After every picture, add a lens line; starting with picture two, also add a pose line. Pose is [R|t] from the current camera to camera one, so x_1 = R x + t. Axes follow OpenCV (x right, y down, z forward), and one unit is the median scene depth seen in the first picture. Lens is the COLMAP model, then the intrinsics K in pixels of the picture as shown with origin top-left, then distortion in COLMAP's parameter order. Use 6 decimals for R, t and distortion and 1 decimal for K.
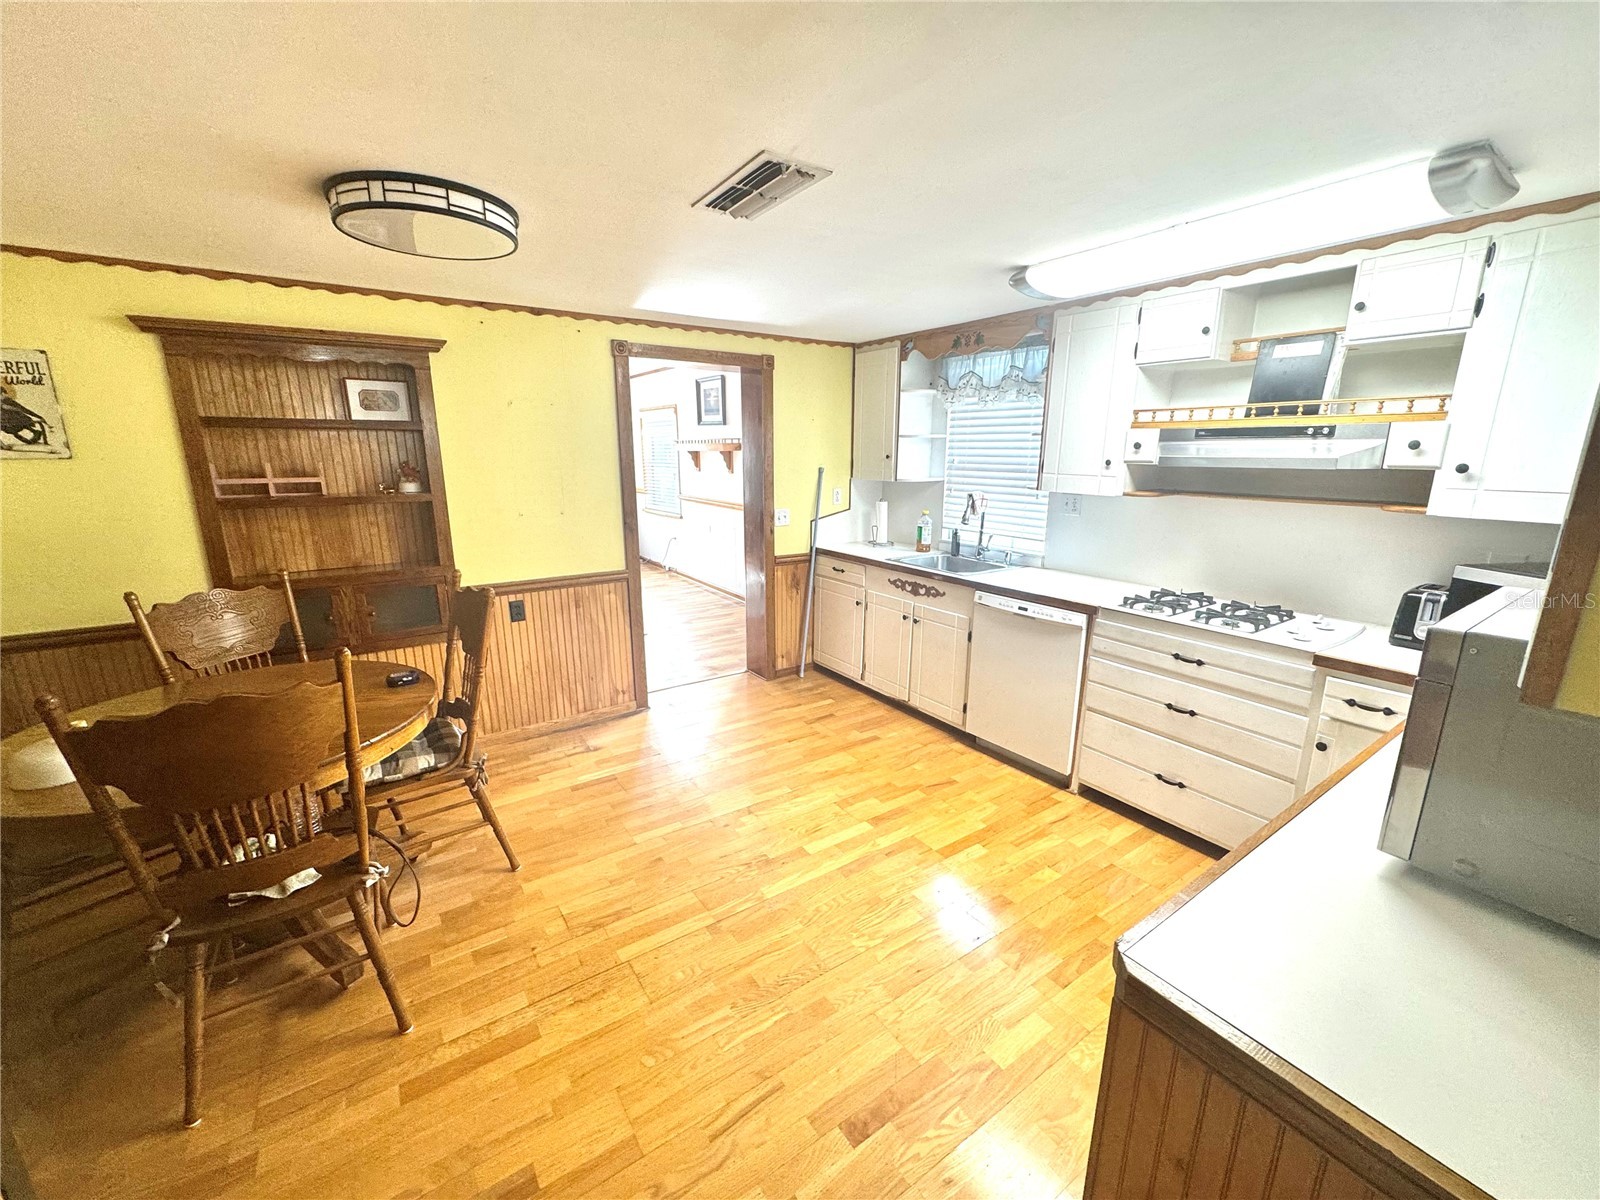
lens RADIAL K [[639.3, 0, 796.2], [0, 639.3, 600.9], [0, 0, 1]] dist [-0.000176, -0.000084]
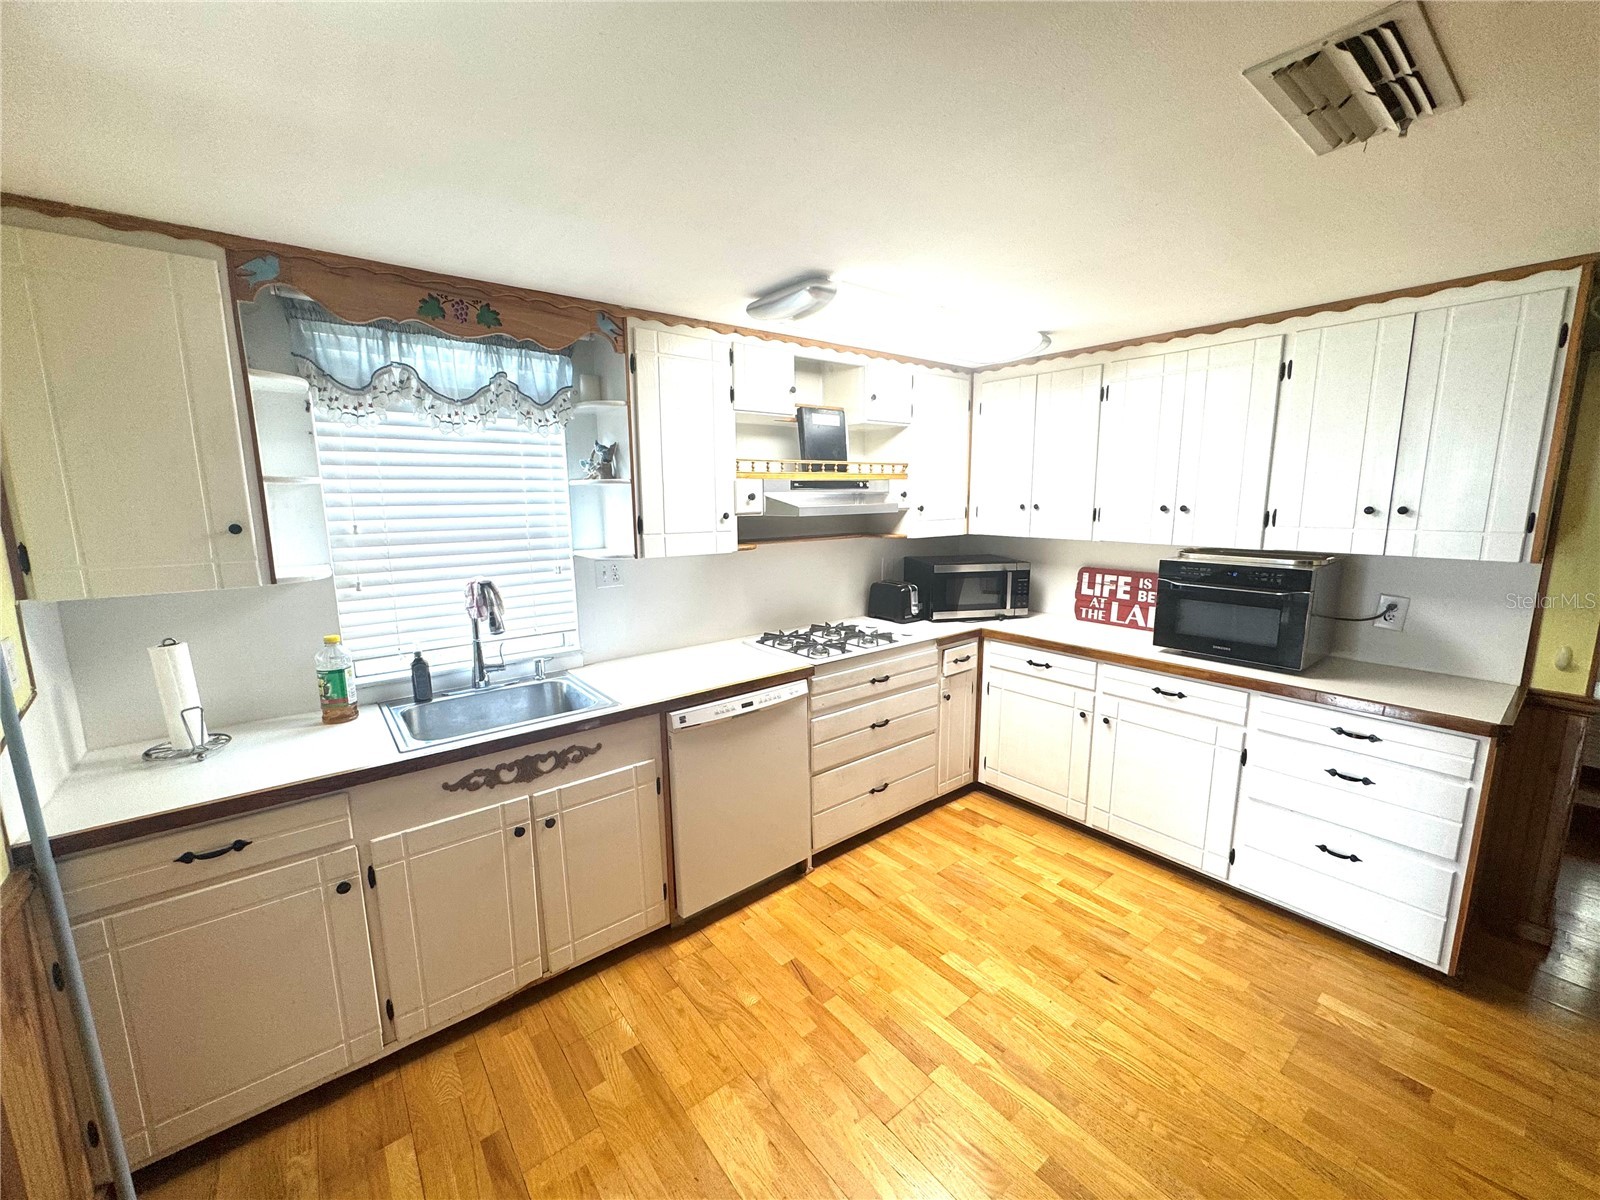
lens RADIAL K [[639.3, 0, 797.5], [0, 639.3, 603.4], [0, 0, 1]] dist [-0.000176, -0.000084]
pose [[-0.073760, -0.172781, 0.982195, -0.386618], [0.239277, 0.953043, 0.185622, -0.231511], [-0.968146, 0.248708, -0.028954, 0.921428]]
